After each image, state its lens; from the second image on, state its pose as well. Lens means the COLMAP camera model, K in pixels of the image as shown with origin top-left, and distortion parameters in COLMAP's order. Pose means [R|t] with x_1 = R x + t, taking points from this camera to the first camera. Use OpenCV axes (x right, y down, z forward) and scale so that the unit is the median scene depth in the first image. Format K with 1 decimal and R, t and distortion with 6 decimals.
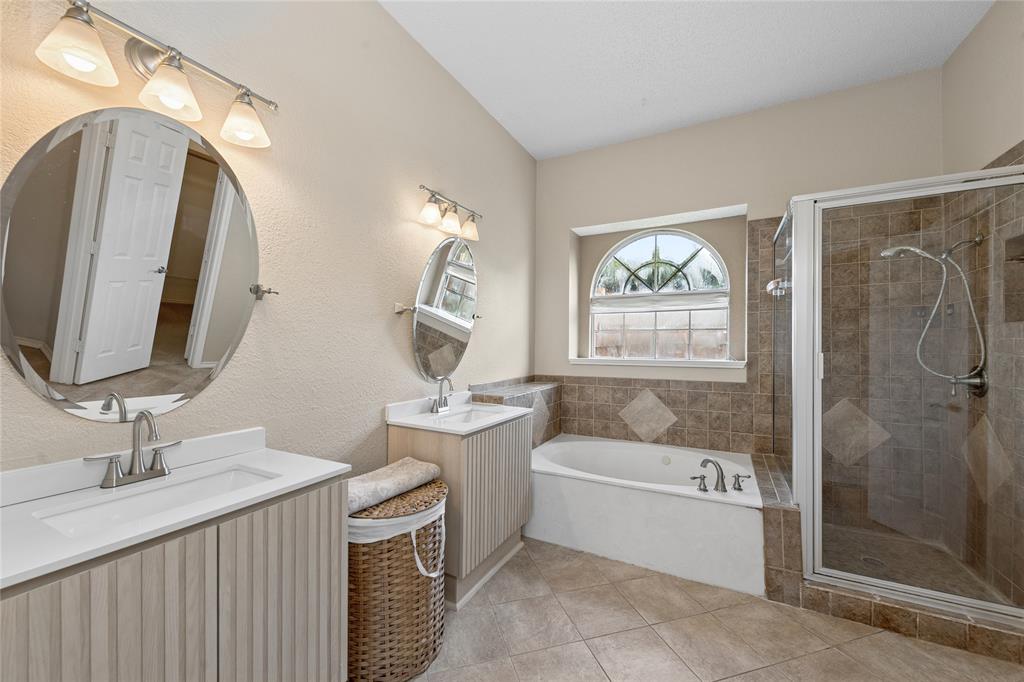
lens RADIAL K [[405.9, 0, 514.1], [0, 405.9, 348.4], [0, 0, 1]] dist [0.000803, -0.000446]
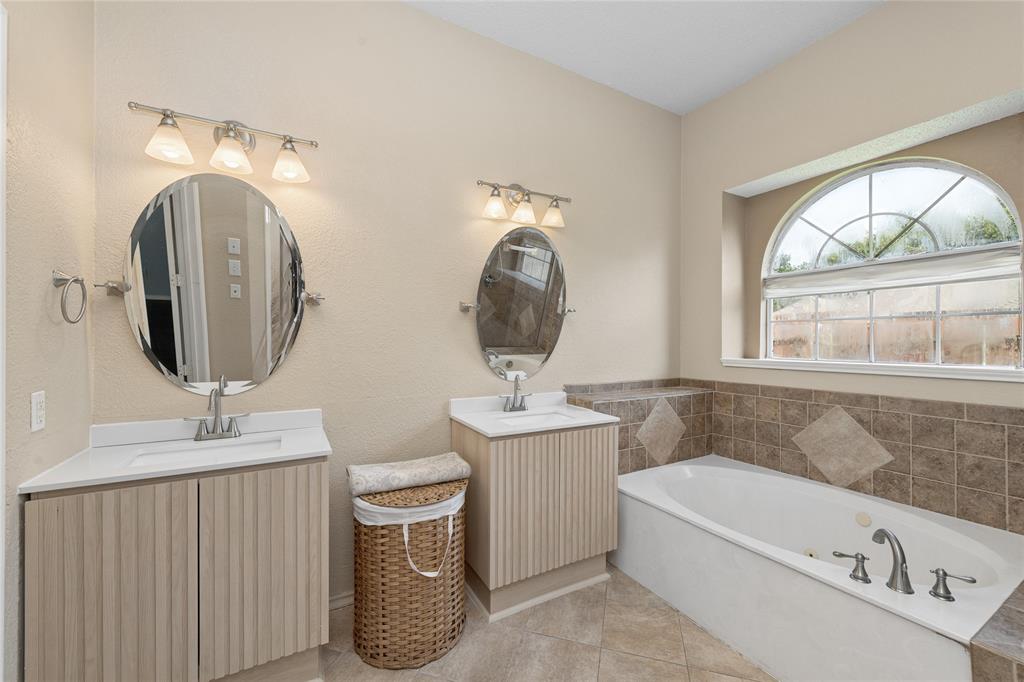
lens RADIAL K [[411.3, 0, 518.1], [0, 411.3, 344.6], [0, 0, 1]] dist [0.016318, -0.006369]
pose [[0.834713, 0.001488, -0.550683, 0.378090], [-0.002589, 0.999996, -0.001223, -0.000628], [0.550679, 0.002446, 0.834714, 0.195393]]
